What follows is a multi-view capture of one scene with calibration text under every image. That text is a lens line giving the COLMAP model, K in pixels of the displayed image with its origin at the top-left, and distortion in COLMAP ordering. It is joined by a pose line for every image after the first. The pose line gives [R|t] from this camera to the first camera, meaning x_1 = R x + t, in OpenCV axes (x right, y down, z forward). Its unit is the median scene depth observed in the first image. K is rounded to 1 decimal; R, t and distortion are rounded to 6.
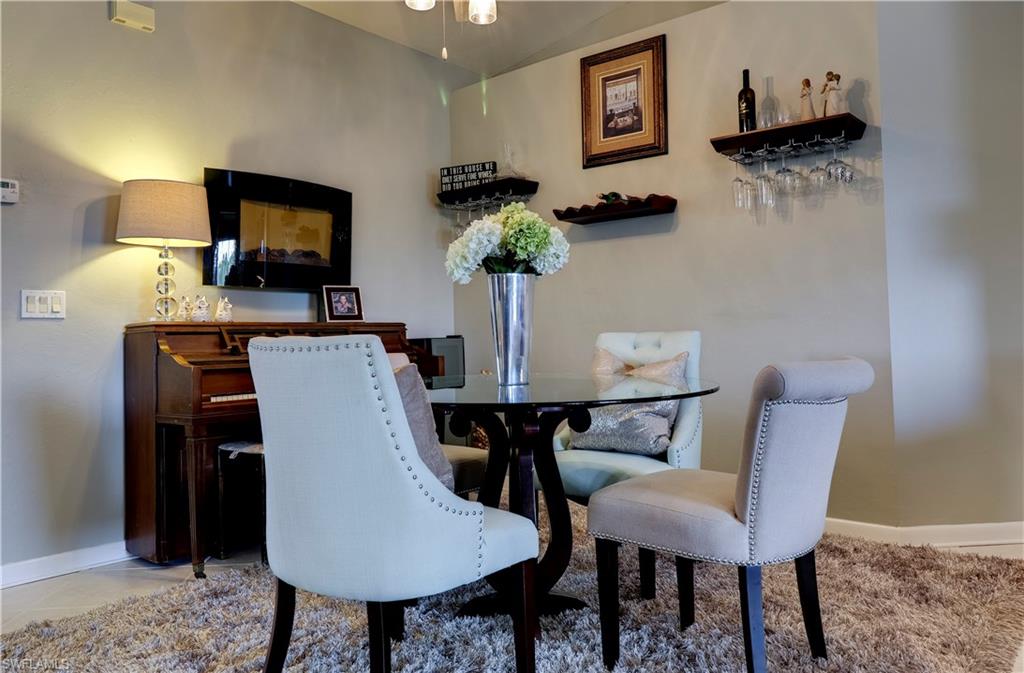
lens RADIAL K [[774.4, 0, 511.5], [0, 774.4, 314.1], [0, 0, 1]] dist [-0.000961, 0.000469]
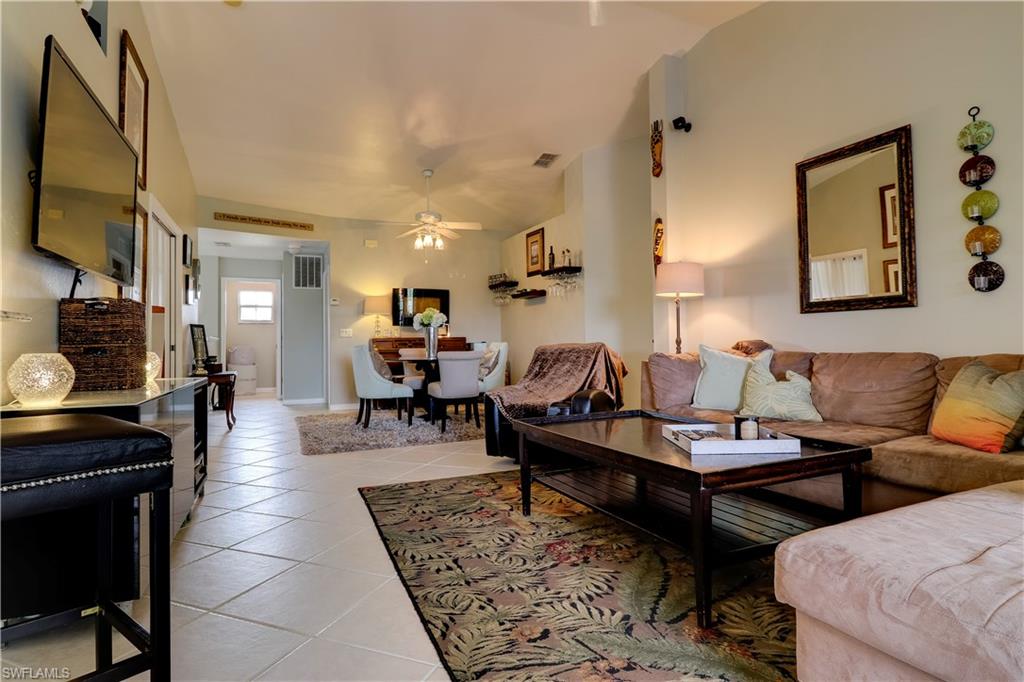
lens RADIAL K [[543.7, 0, 511.9], [0, 543.7, 331.5], [0, 0, 1]] dist [0.000896, -0.000333]
pose [[0.901785, -0.001362, -0.432183, 0.998916], [0.009676, 0.999808, 0.017040, -0.047102], [0.432077, -0.019548, 0.901625, -0.787827]]
